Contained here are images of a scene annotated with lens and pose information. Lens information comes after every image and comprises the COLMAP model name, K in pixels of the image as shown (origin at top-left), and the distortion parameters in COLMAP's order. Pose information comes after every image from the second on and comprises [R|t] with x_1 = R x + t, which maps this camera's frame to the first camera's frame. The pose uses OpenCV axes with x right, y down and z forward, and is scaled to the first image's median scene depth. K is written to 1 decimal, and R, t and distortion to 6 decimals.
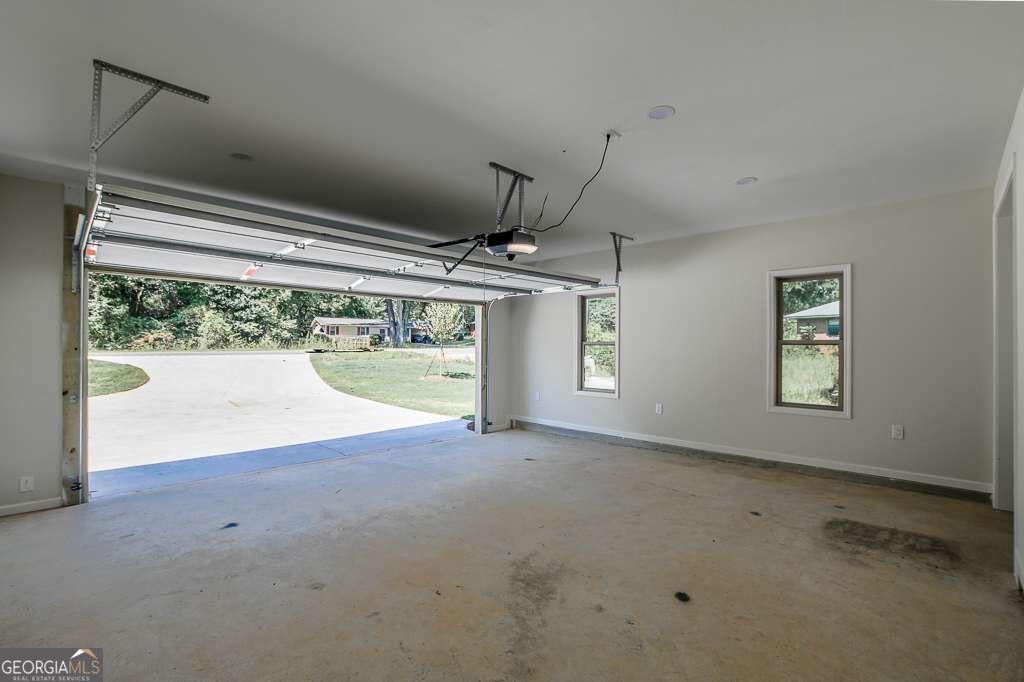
lens RADIAL K [[456.8, 0, 512.0], [0, 456.8, 341.0], [0, 0, 1]] dist [-0.000025, -0.000004]
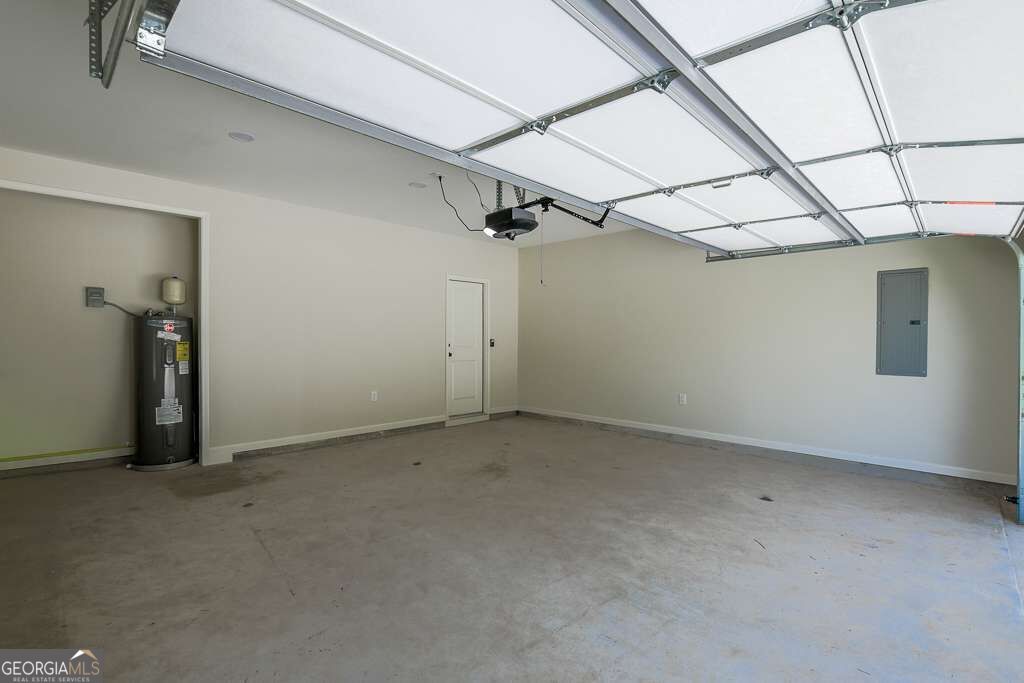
lens RADIAL K [[456.8, 0, 512.0], [0, 456.8, 341.5], [0, 0, 1]] dist [-0.000025, -0.000004]
pose [[-0.999917, -0.010967, -0.006827, -0.000259], [-0.010955, 0.999938, -0.001795, 0.039011], [0.006846, -0.001720, -0.999975, 2.077477]]
